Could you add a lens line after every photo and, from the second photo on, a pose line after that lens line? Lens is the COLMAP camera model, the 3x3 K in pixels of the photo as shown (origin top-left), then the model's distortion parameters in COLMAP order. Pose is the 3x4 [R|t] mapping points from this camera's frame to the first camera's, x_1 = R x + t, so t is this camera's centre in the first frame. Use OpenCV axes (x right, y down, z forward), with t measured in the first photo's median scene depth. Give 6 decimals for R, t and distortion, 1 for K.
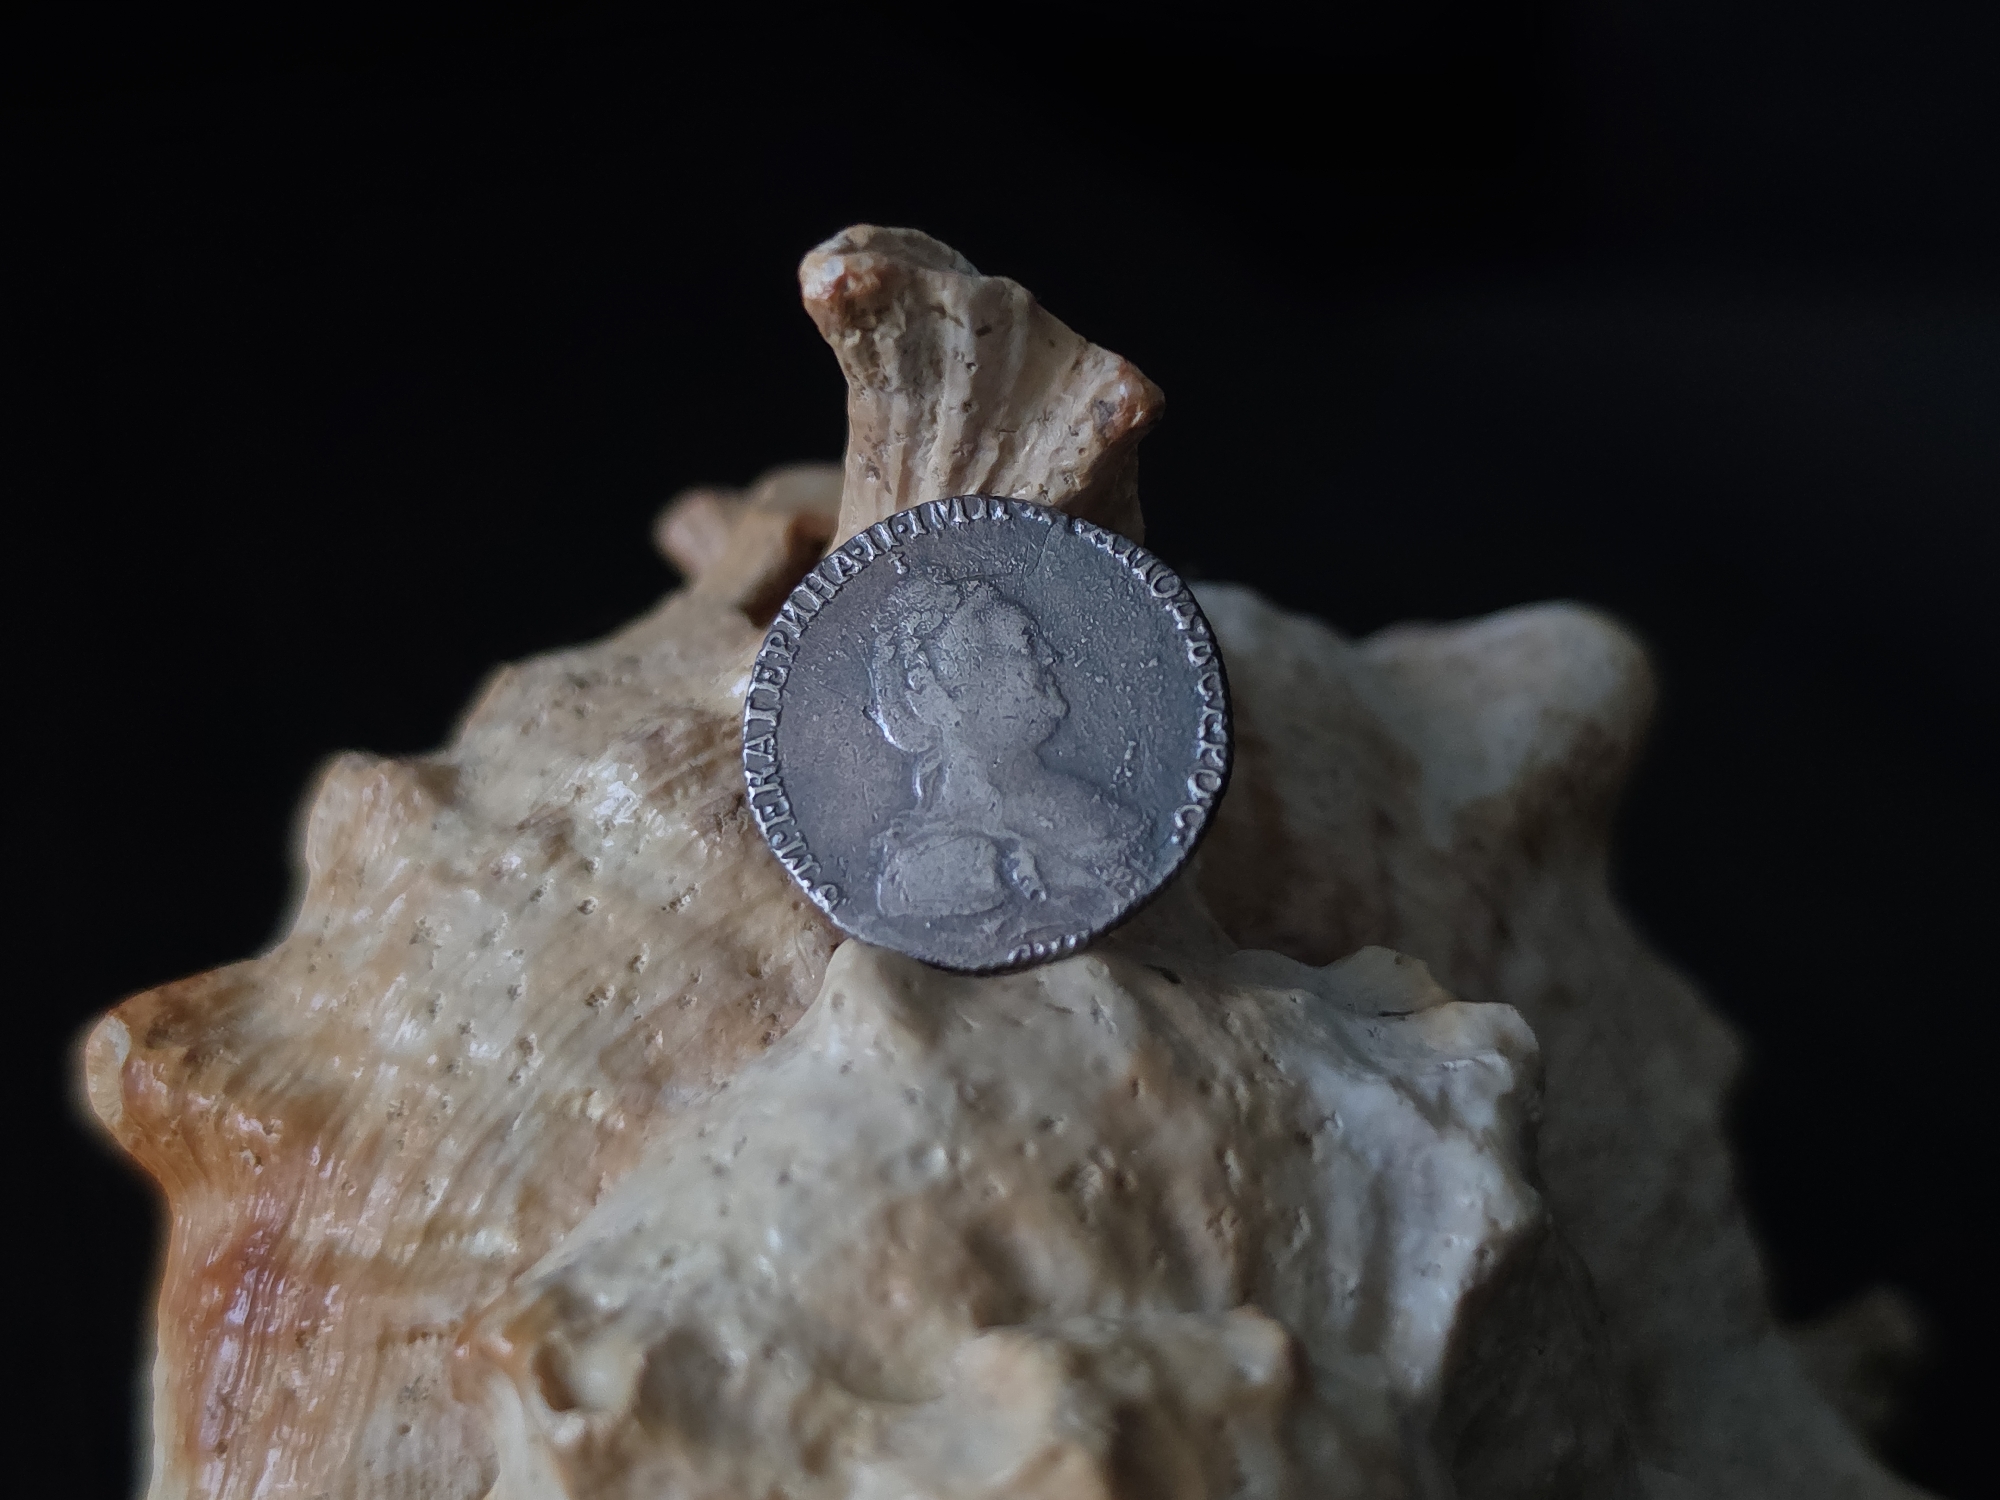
lens RADIAL K [[3147.4, 0, 937.5], [0, 3147.4, 717.5], [0, 0, 1]] dist [0.133887, -0.058696]
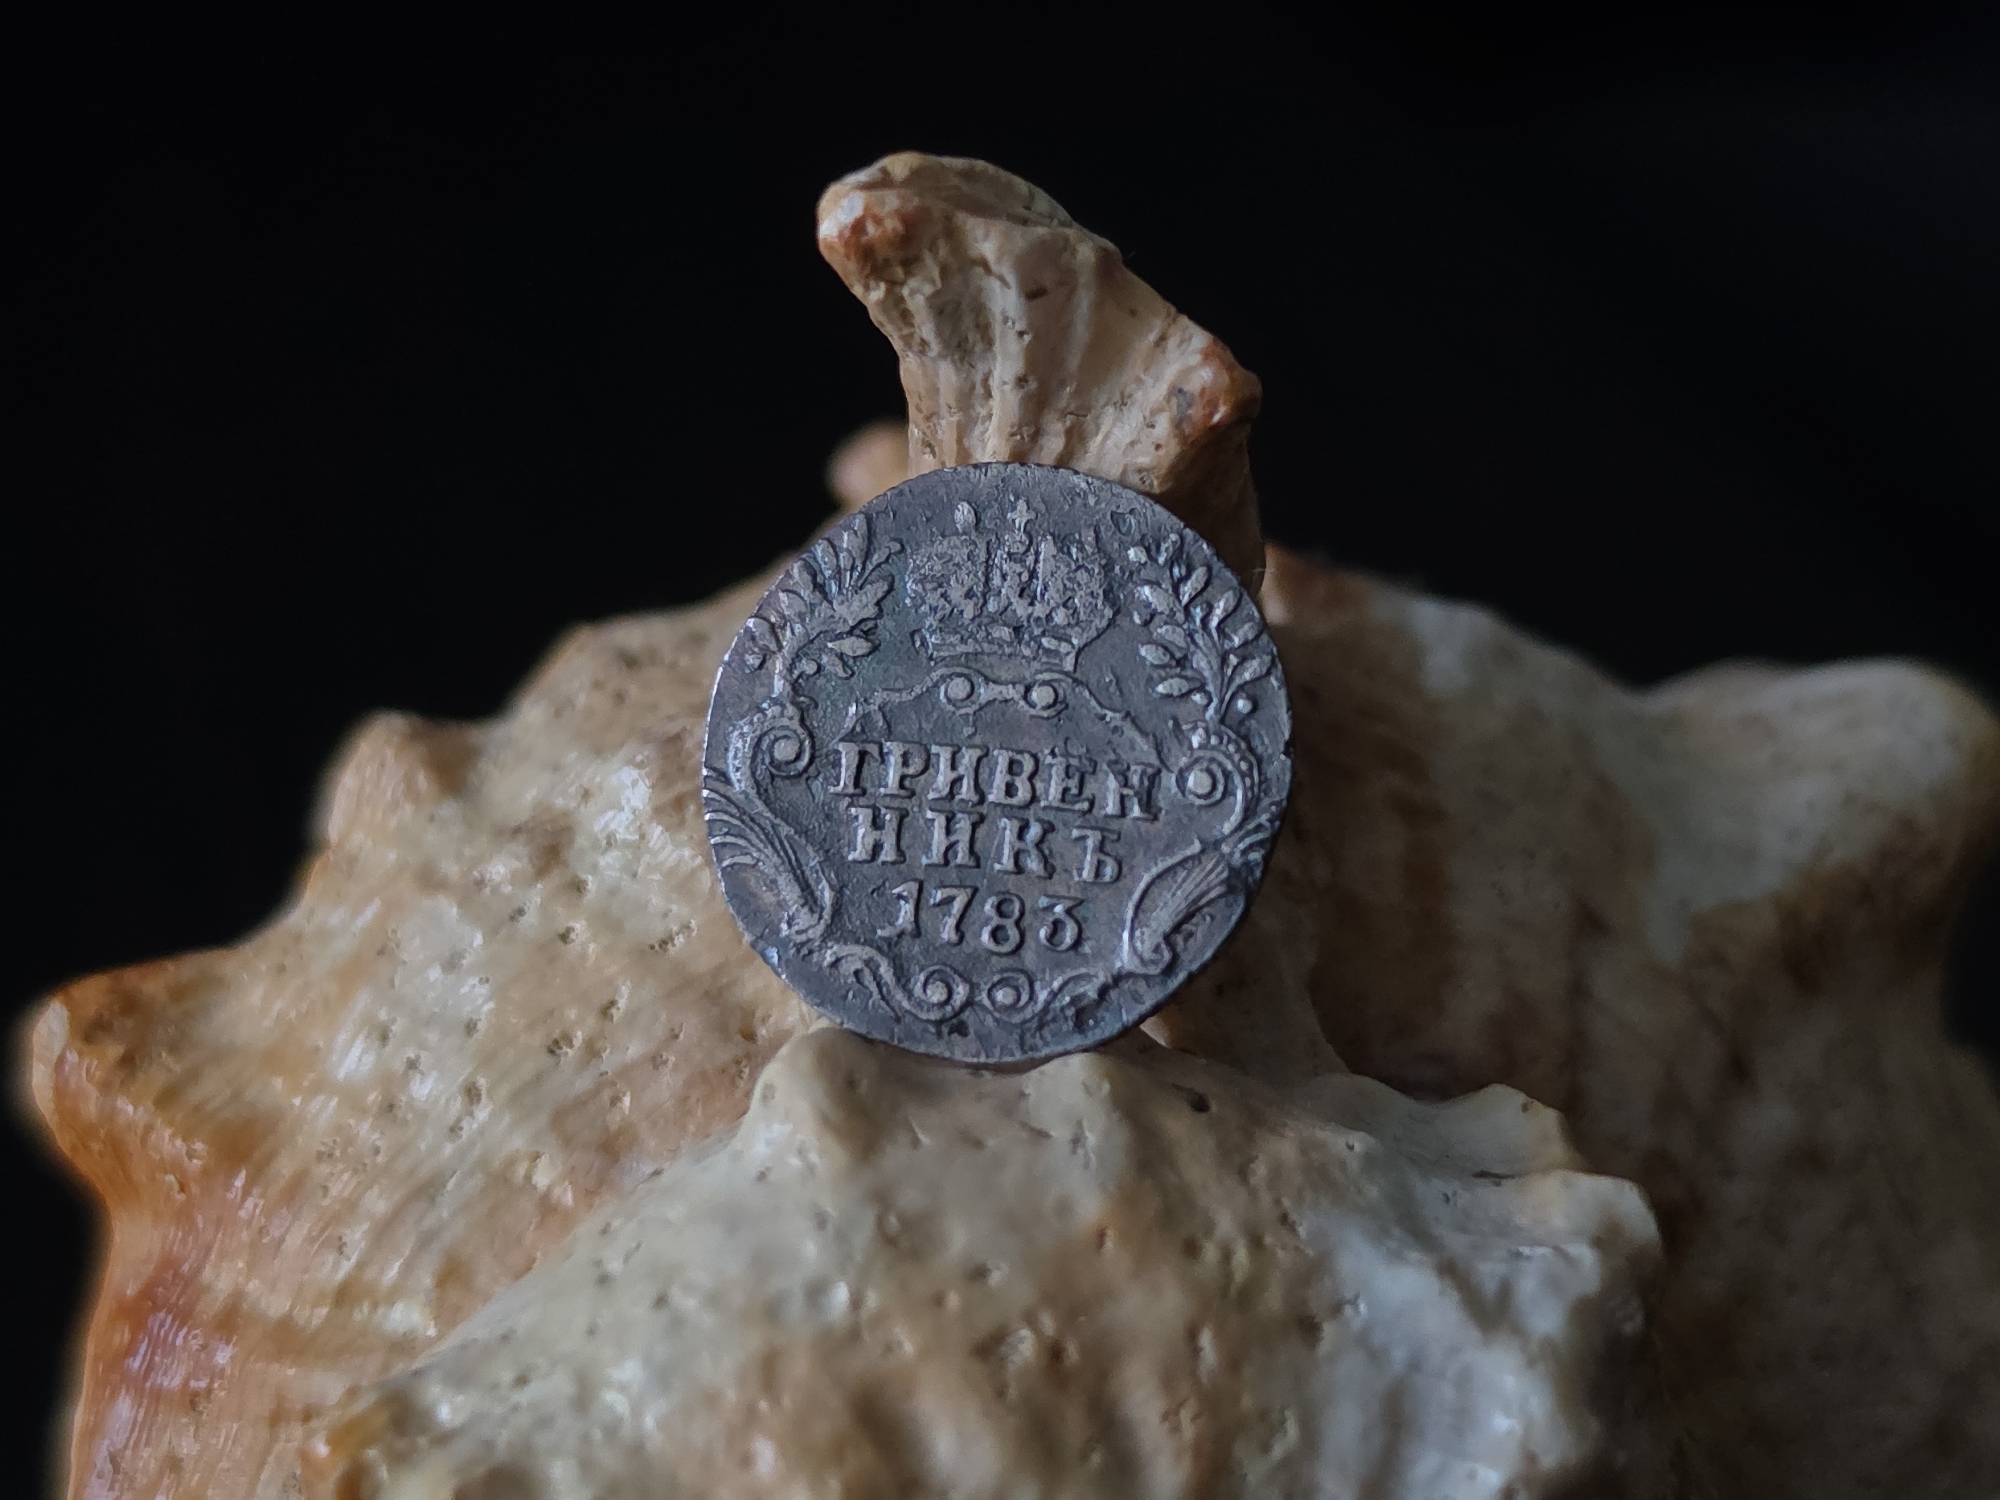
lens RADIAL K [[3779.2, 0, 968.1], [0, 3779.2, 756.7], [0, 0, 1]] dist [0.141175, 0.035518]
pose [[0.977710, 0.093597, -0.187946, 0.187693], [-0.085182, 0.994988, 0.052380, -0.051881], [0.191906, -0.035203, 0.980782, 0.030873]]
